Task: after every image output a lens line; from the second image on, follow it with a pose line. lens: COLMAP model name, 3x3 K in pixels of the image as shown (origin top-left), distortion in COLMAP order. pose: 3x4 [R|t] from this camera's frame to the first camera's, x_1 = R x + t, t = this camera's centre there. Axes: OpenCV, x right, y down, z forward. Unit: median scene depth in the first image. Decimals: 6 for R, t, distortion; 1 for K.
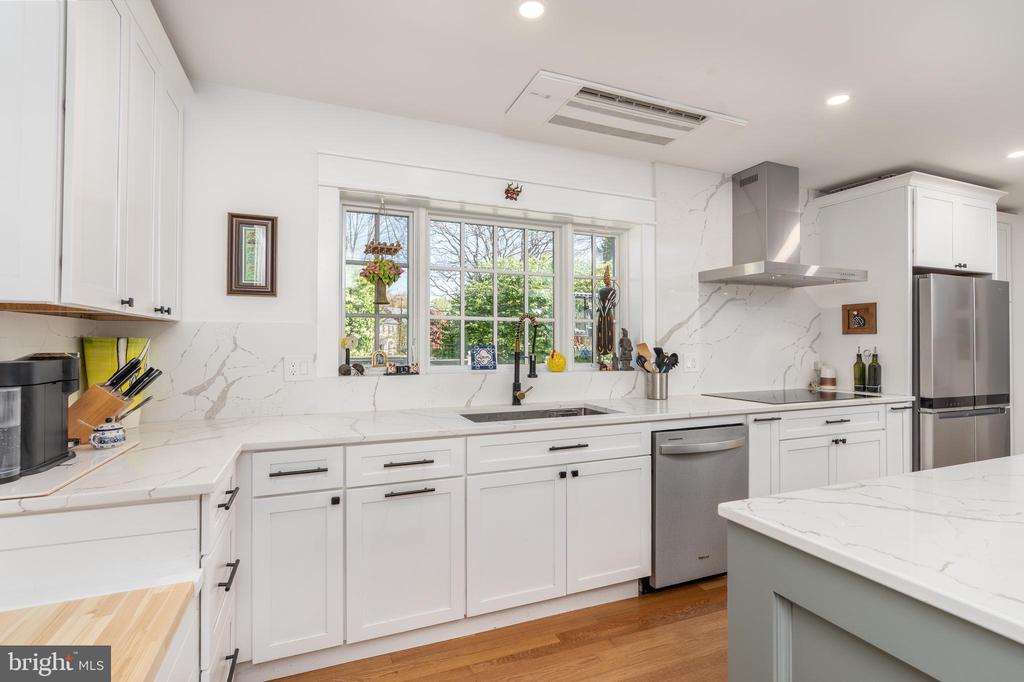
lens RADIAL K [[475.1, 0, 506.2], [0, 475.1, 336.3], [0, 0, 1]] dist [-0.000318, 0.002852]
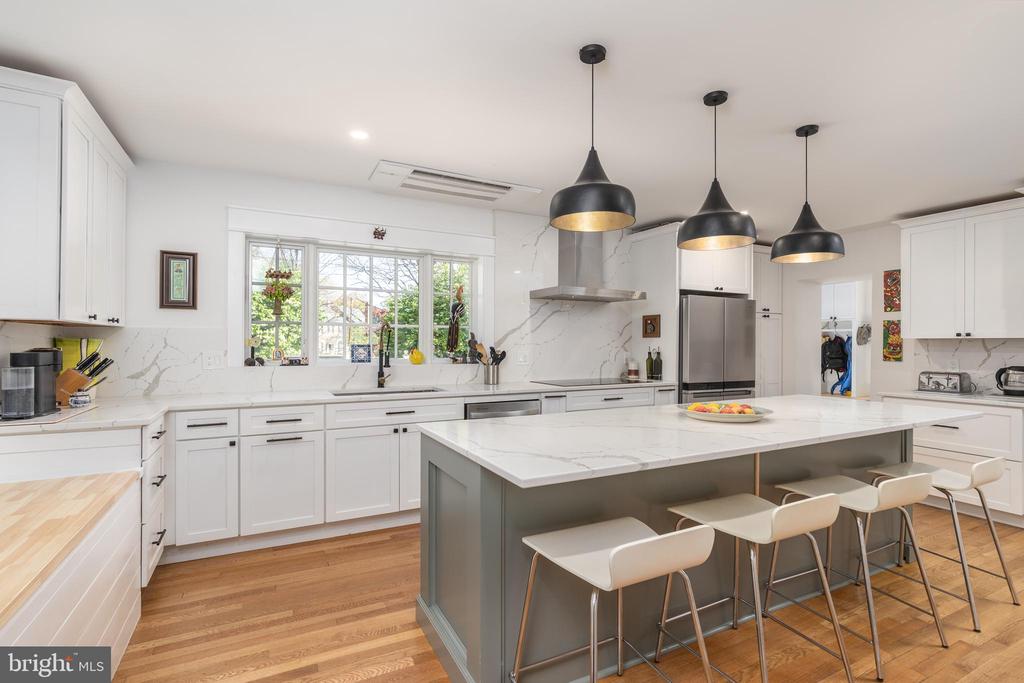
lens RADIAL K [[475.1, 0, 499.0], [0, 475.1, 342.0], [0, 0, 1]] dist [-0.000318, 0.002852]
pose [[0.996838, 0.003471, 0.079379, 0.261028], [-0.004317, 0.999936, 0.010488, -0.005179], [-0.079337, -0.010797, 0.996789, -0.417335]]
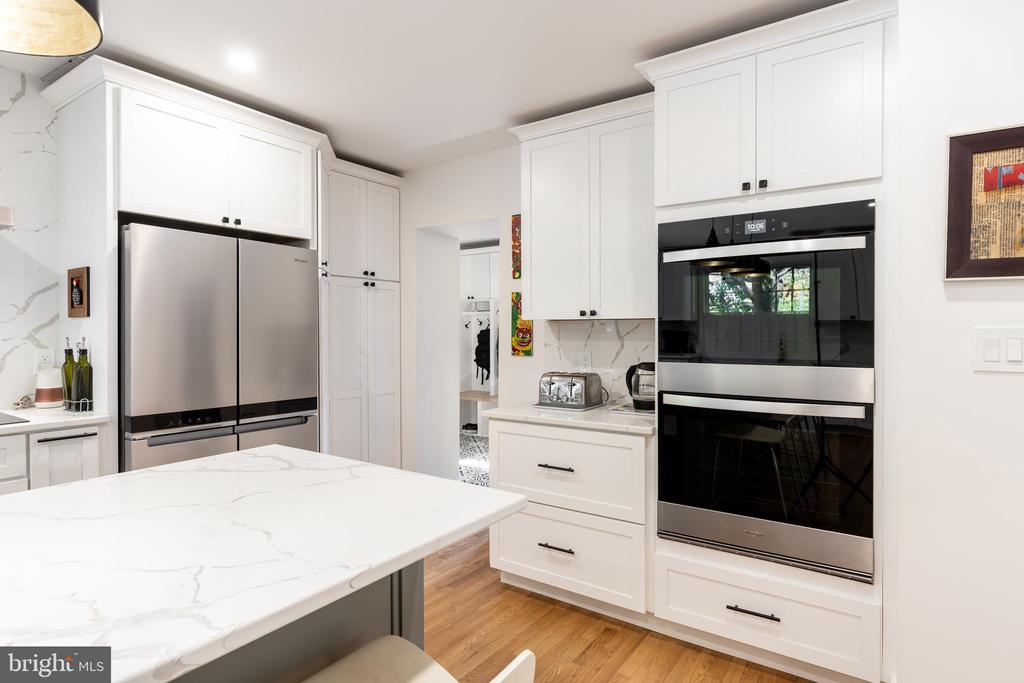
lens RADIAL K [[563.8, 0, 492.0], [0, 563.8, 333.4], [0, 0, 1]] dist [0.009514, 0.001398]
pose [[0.845773, -0.006048, 0.533509, 1.051155], [-0.003169, 0.999861, 0.016358, 0.003624], [-0.533534, -0.015525, 0.845636, 0.106272]]
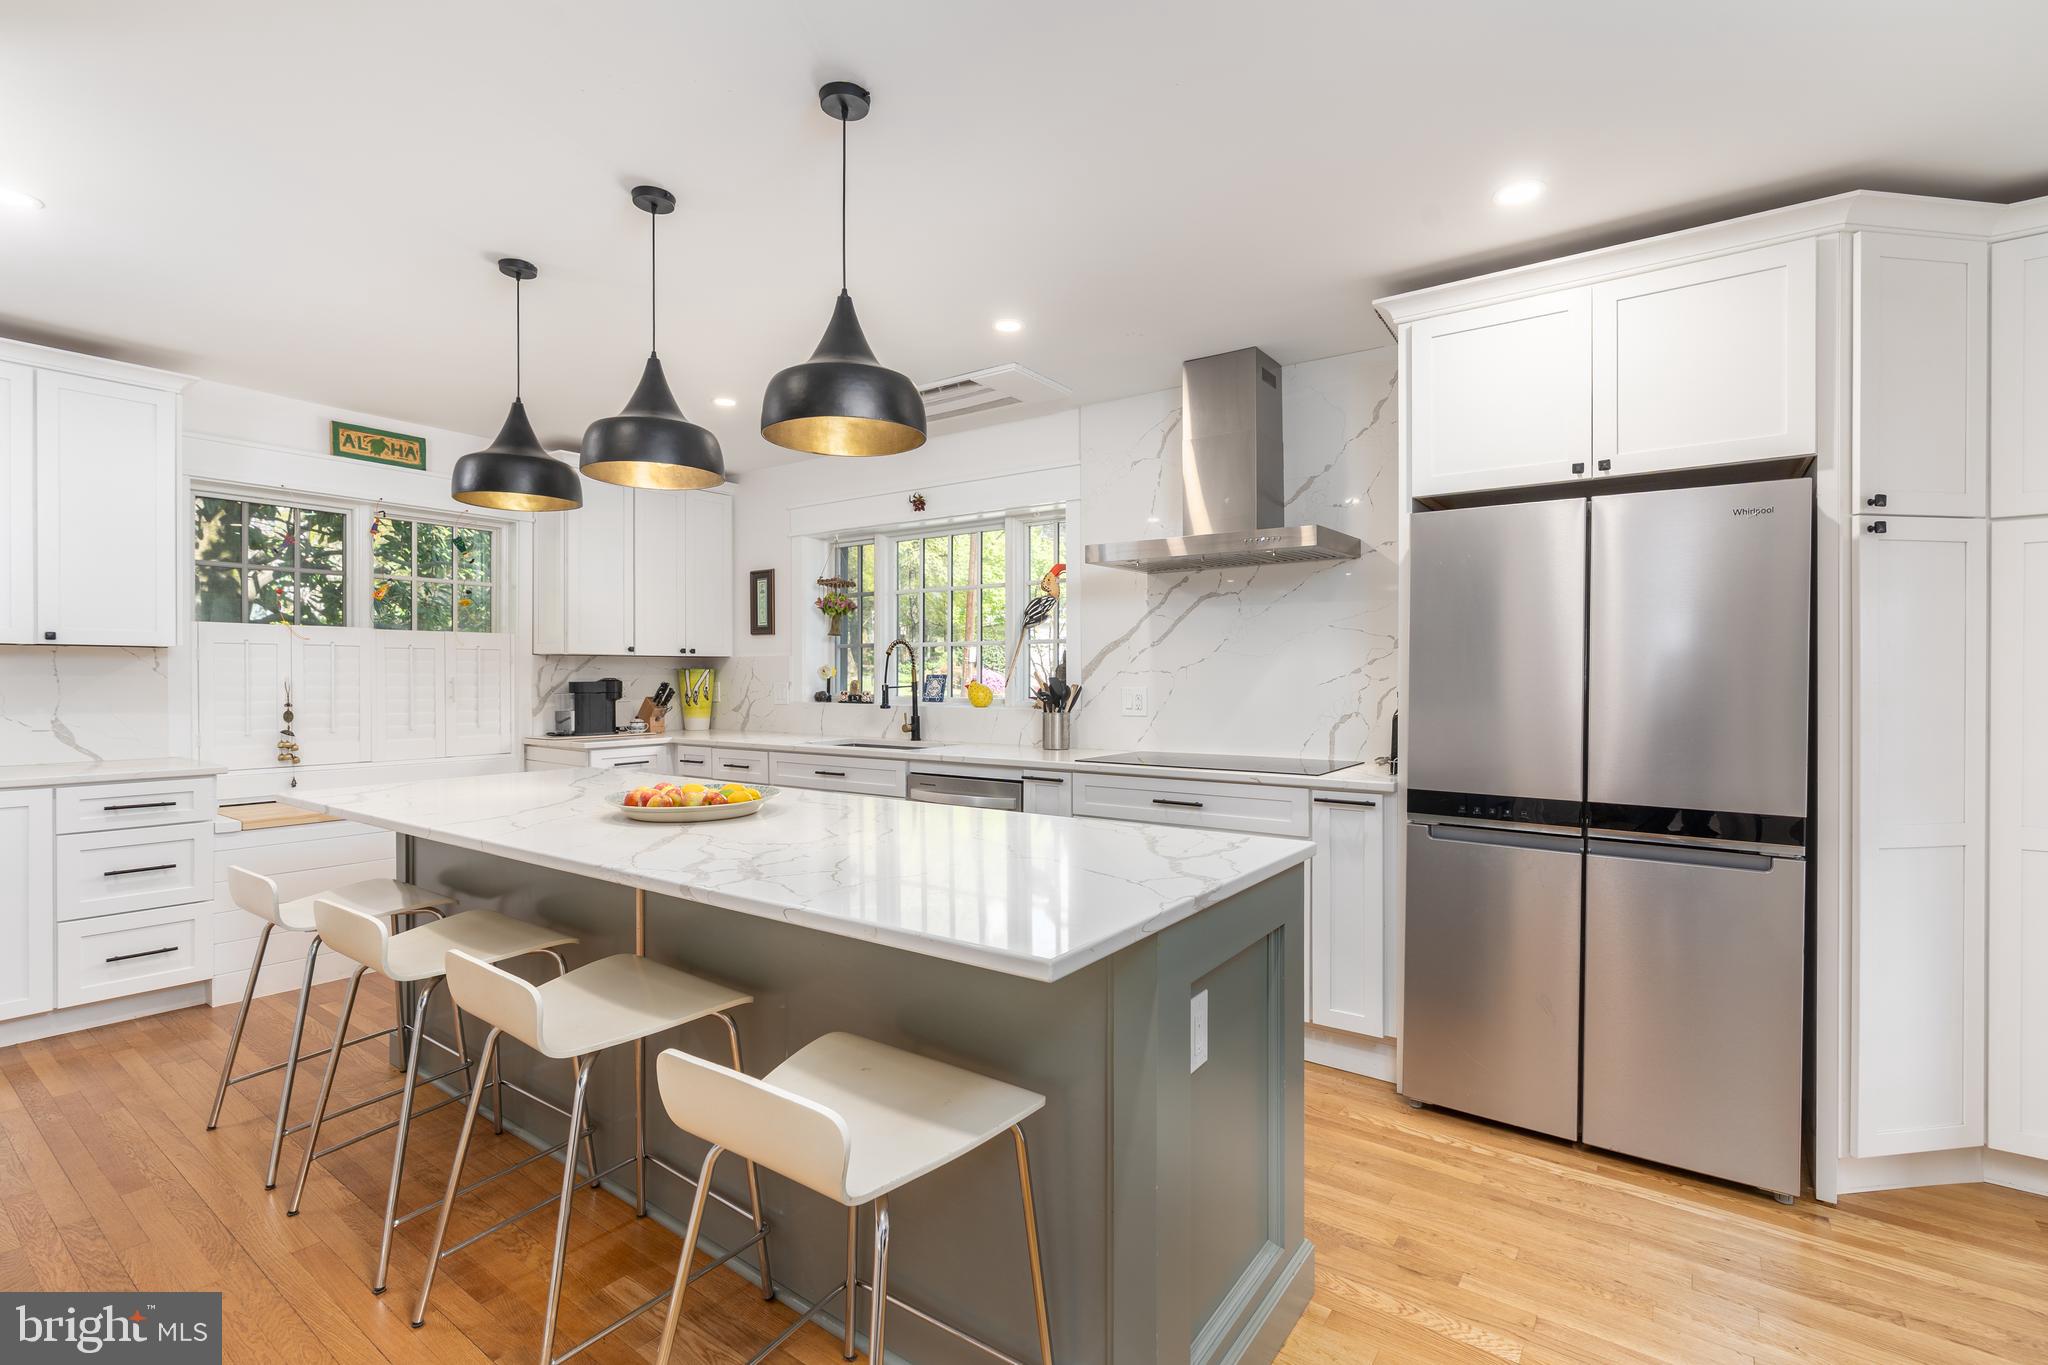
lens RADIAL K [[950.2, 0, 1055.8], [0, 950.2, 674.8], [0, 0, 1]] dist [-0.000318, 0.002852]
pose [[0.533113, -0.002533, -0.846040, 1.735901], [0.010954, 0.999932, 0.003909, 0.016625], [0.845973, -0.011352, 0.533104, 0.271914]]
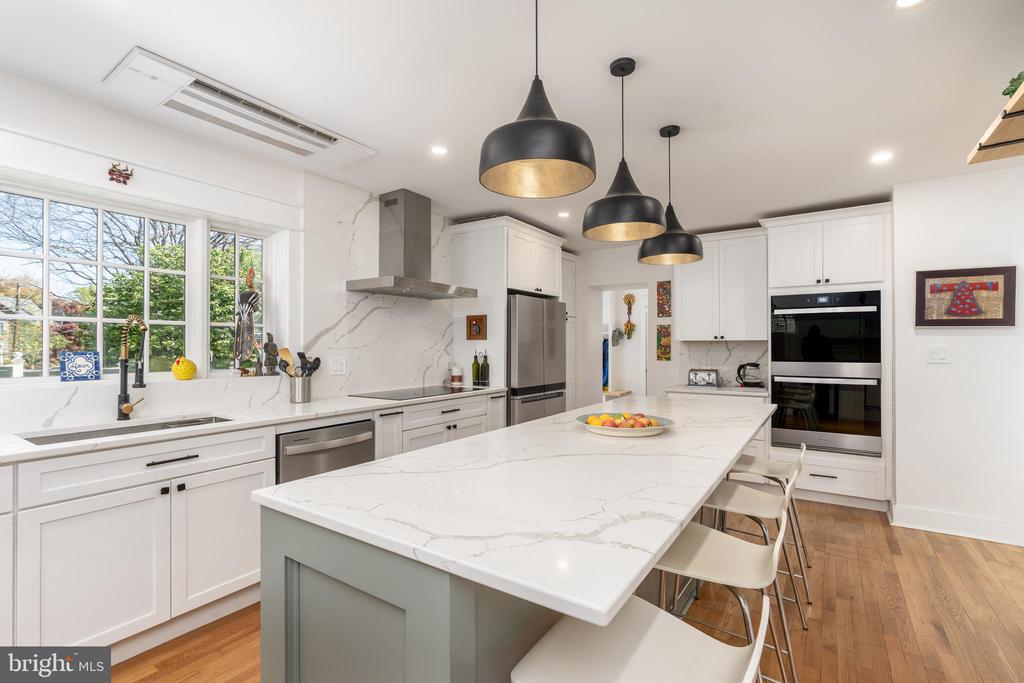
lens RADIAL K [[475.1, 0, 492.5], [0, 475.1, 342.4], [0, 0, 1]] dist [-0.000318, 0.002852]
pose [[0.841813, 0.000954, 0.539768, 0.130494], [-0.004351, 0.999978, 0.005018, -0.005027], [-0.539751, -0.006573, 0.841799, -0.104850]]
